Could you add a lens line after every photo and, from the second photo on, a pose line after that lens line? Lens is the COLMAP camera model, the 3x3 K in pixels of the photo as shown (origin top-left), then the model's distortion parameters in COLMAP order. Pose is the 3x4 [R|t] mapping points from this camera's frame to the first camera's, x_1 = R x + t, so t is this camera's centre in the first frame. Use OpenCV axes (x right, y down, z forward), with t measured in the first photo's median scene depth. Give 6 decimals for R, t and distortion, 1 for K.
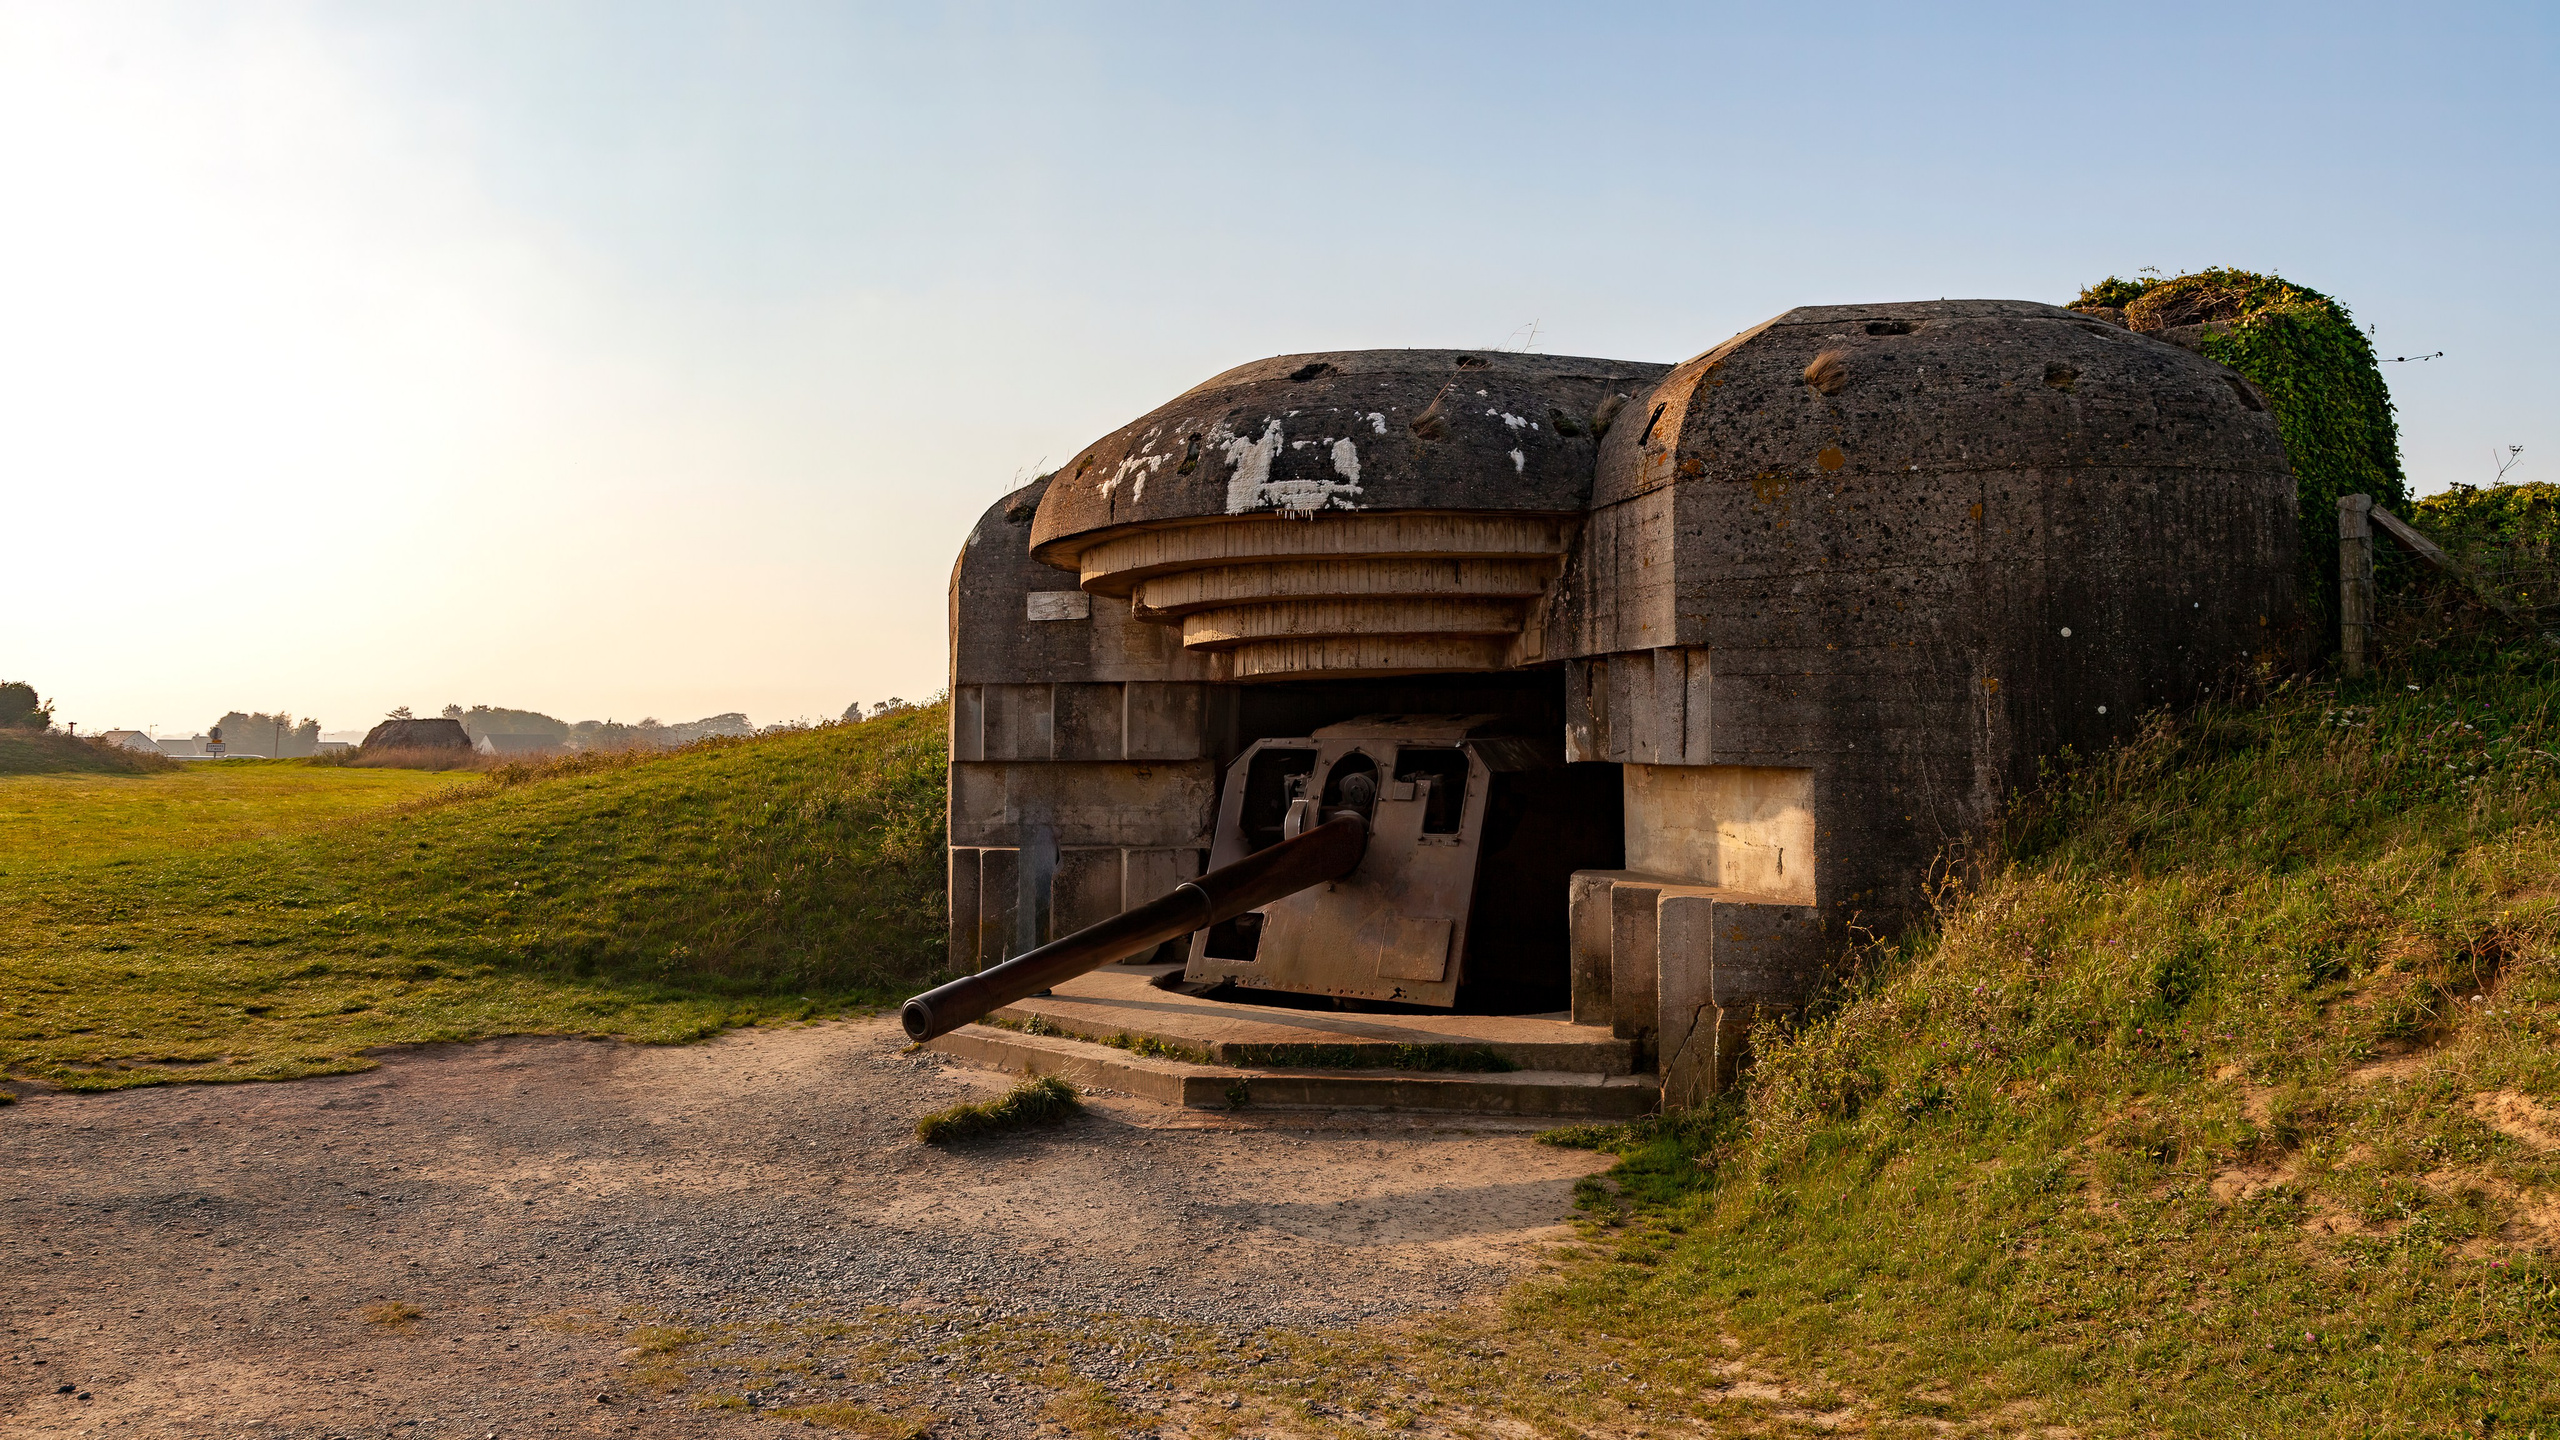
lens RADIAL K [[1736.8, 0, 1263.8], [0, 1736.8, 590.0], [0, 0, 1]] dist [0.011498, 0.000509]
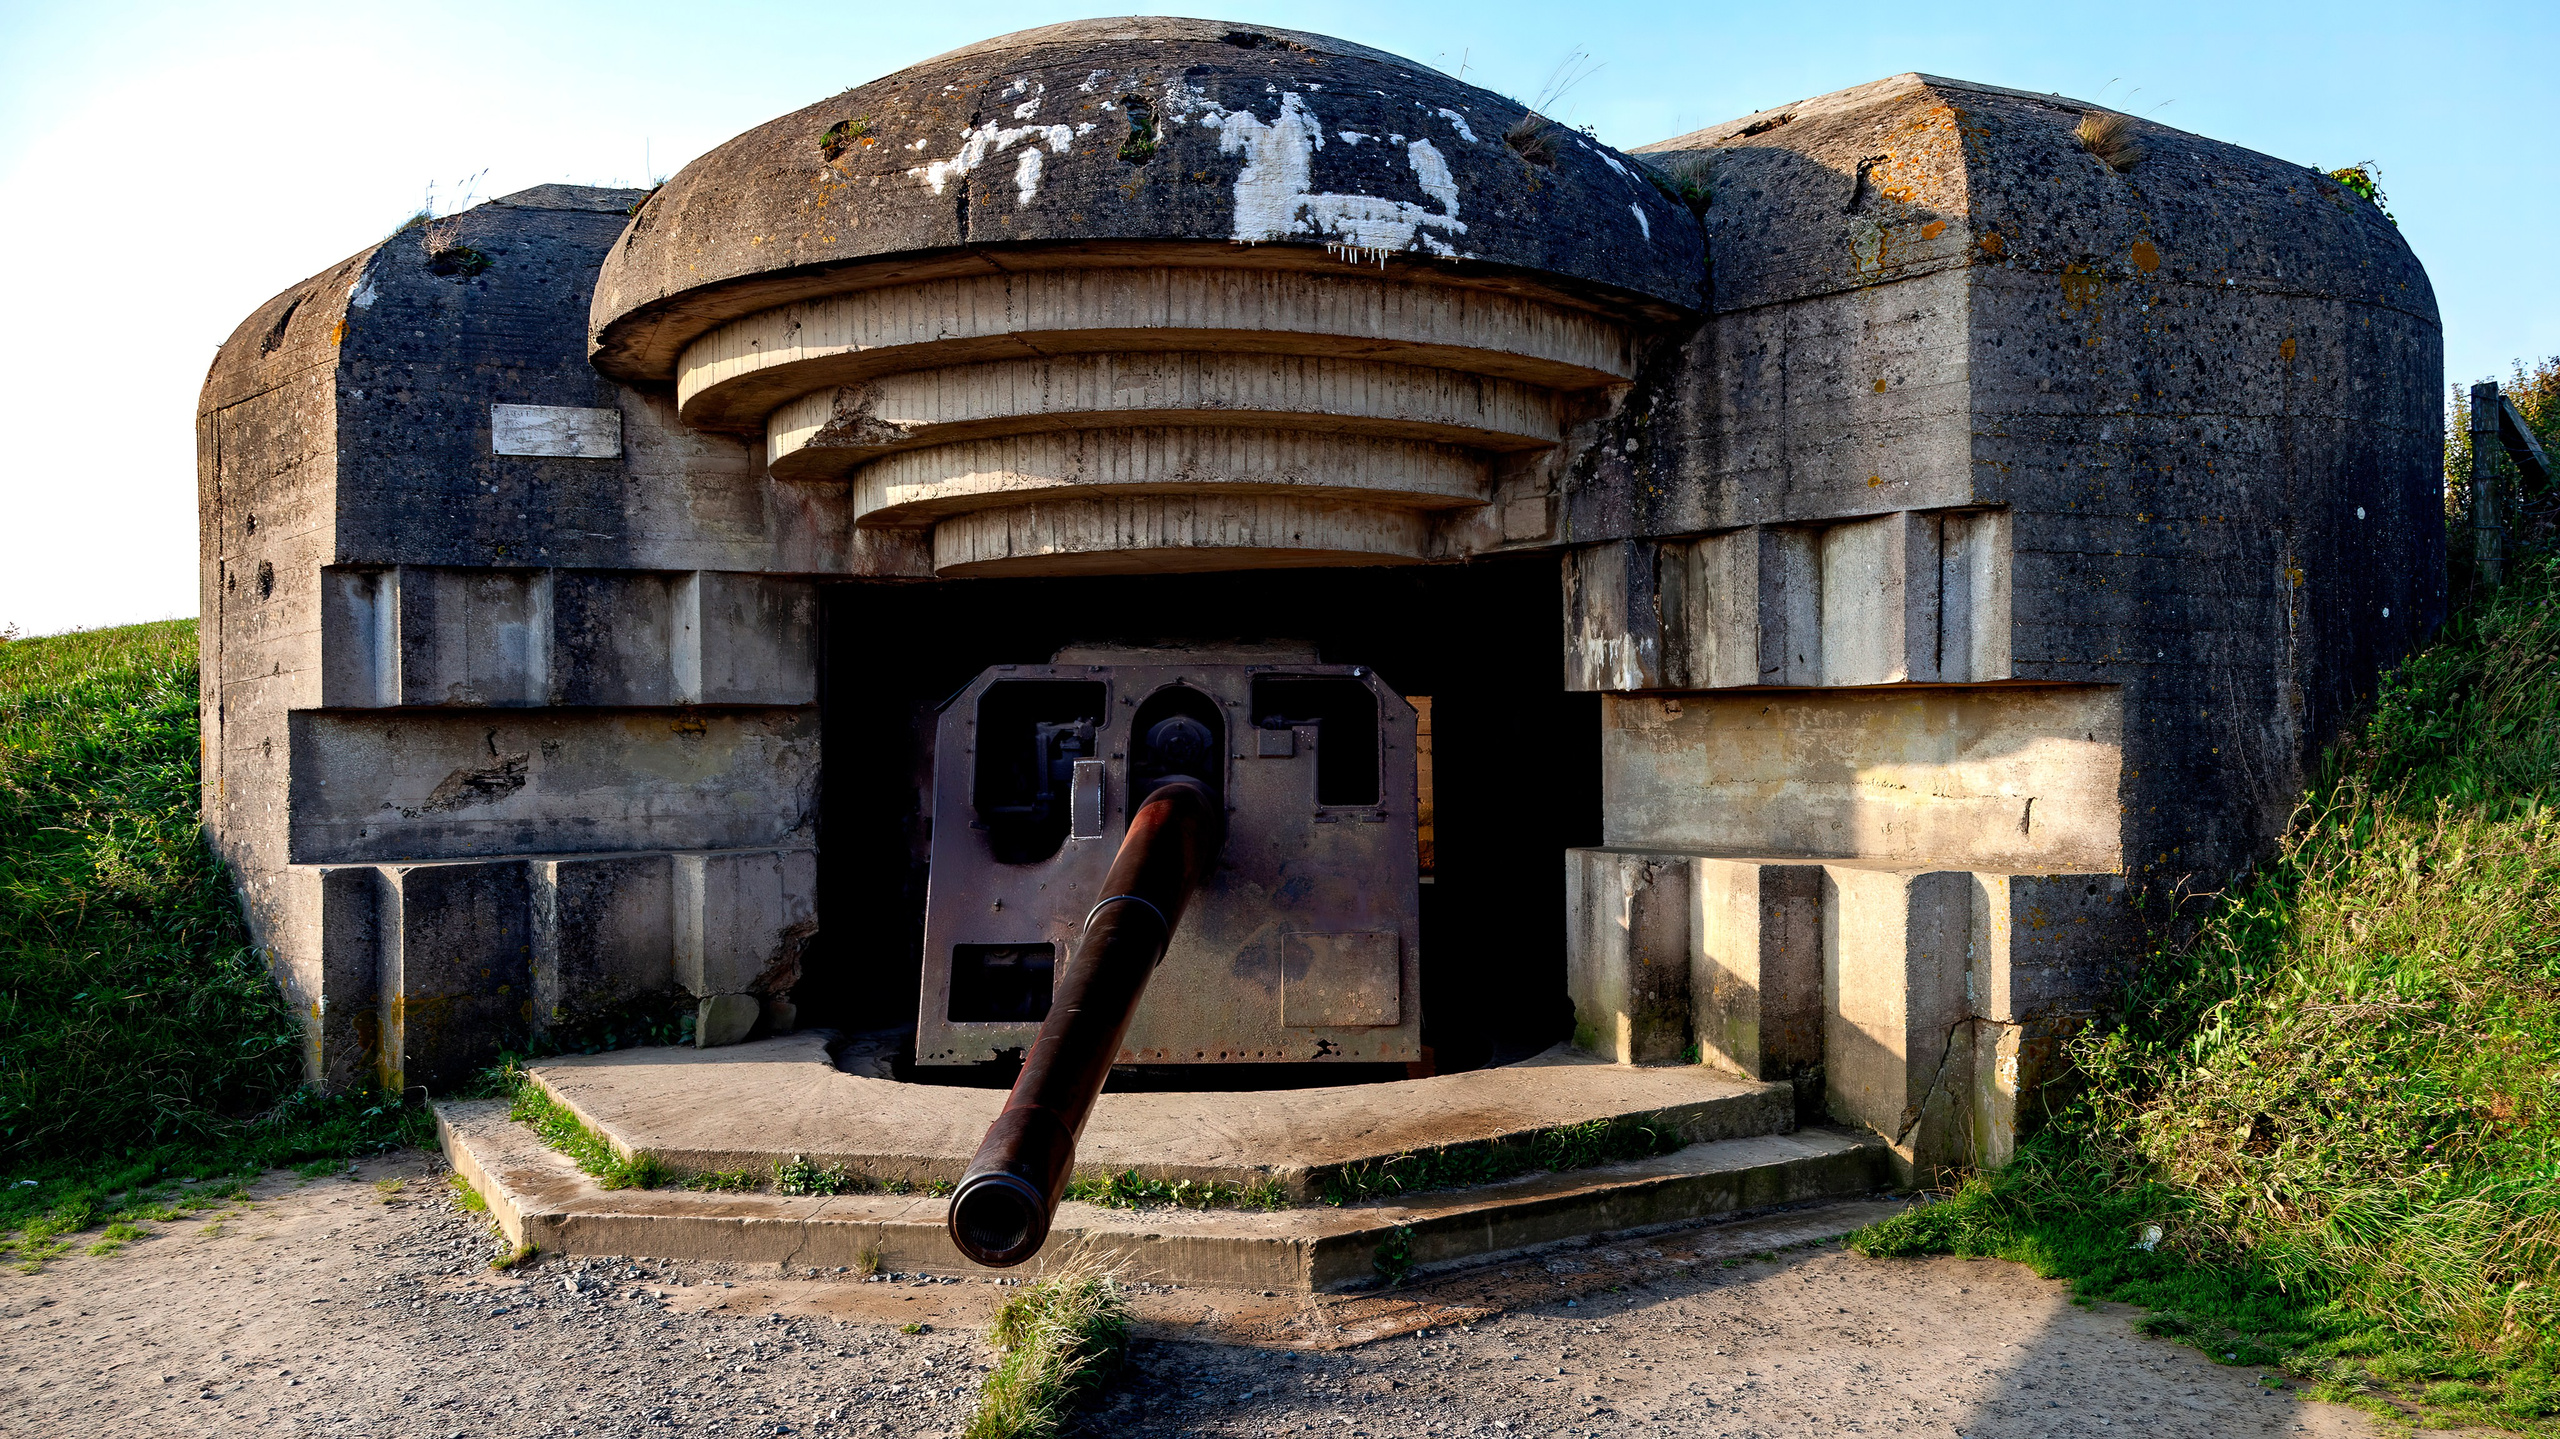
lens RADIAL K [[1825.2, 0, 1359.5], [0, 1825.2, 725.7], [0, 0, 1]] dist [0.009353, 0.001898]
pose [[0.822126, -0.000796, 0.569305, -0.325337], [-0.043795, 0.996947, 0.064638, 0.072905], [-0.567619, -0.078073, 0.819581, 0.481030]]
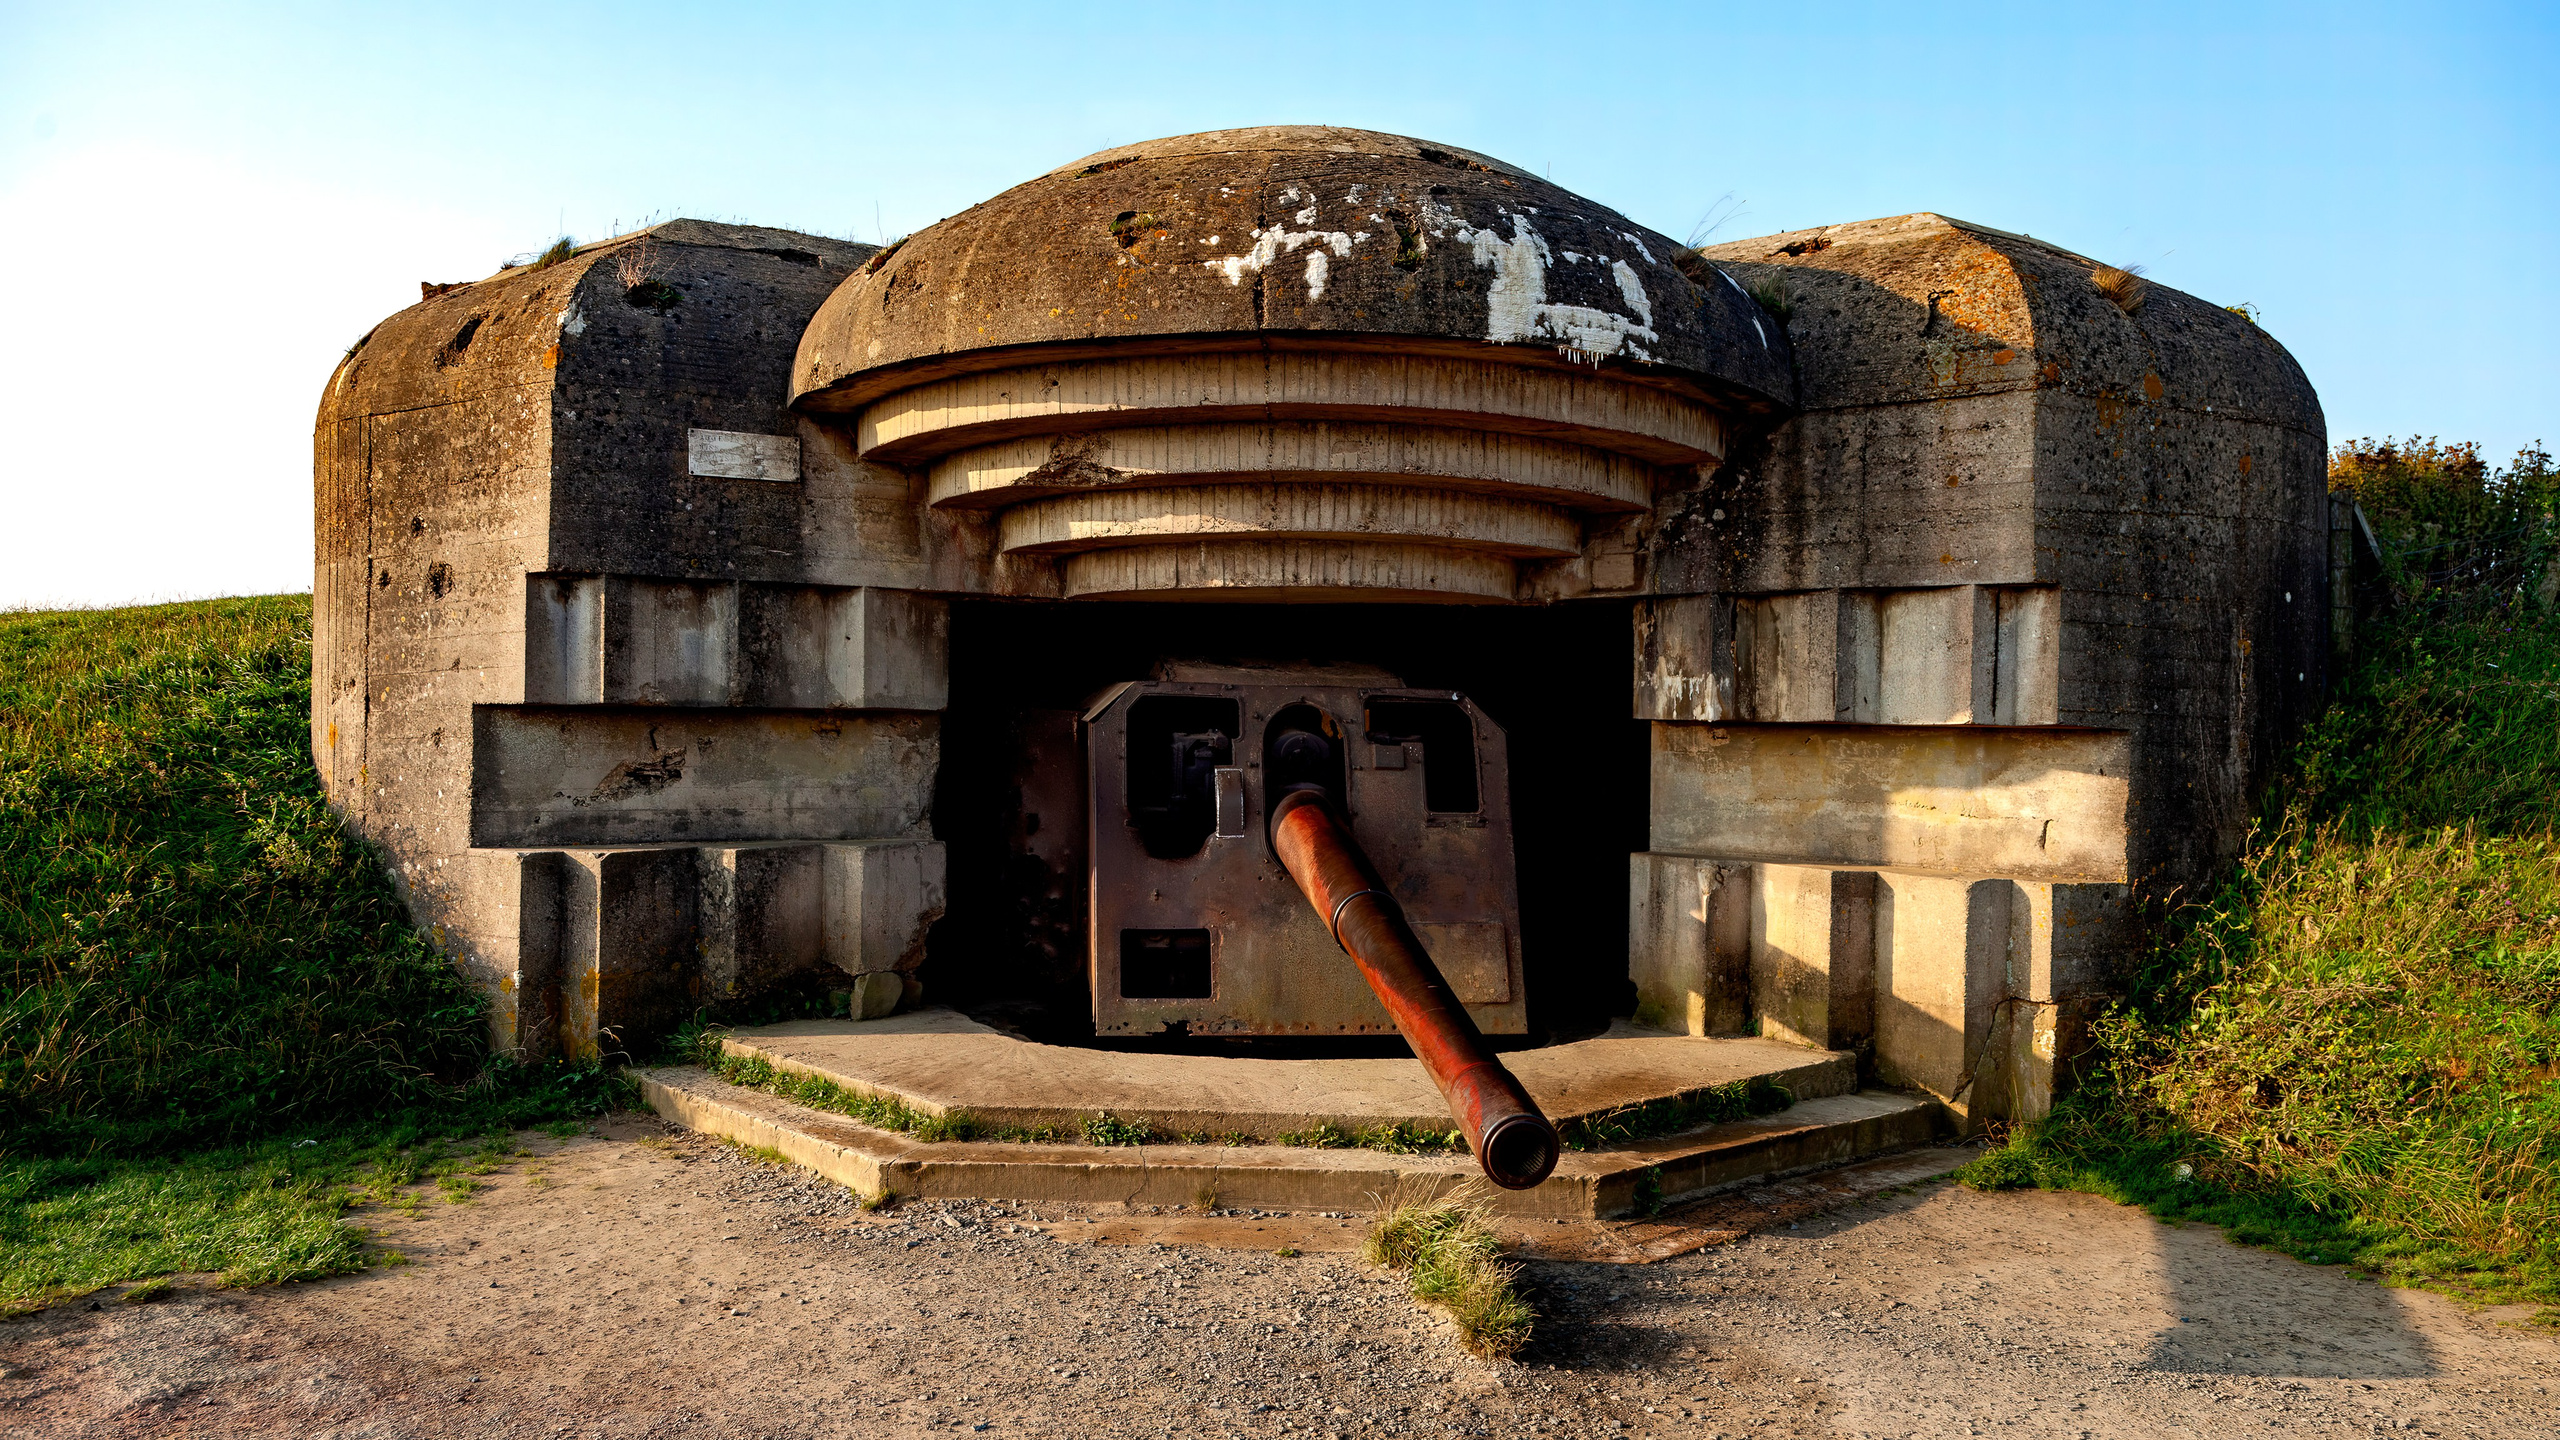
lens RADIAL K [[1759.1, 0, 1280.0], [0, 1759.1, 720.0], [0, 0, 1]] dist [0.001257, 0.004730]
pose [[0.735440, 0.020545, 0.677278, -0.536376], [-0.079163, 0.995300, 0.055769, 0.070244], [-0.672949, -0.094630, 0.733610, 0.544785]]
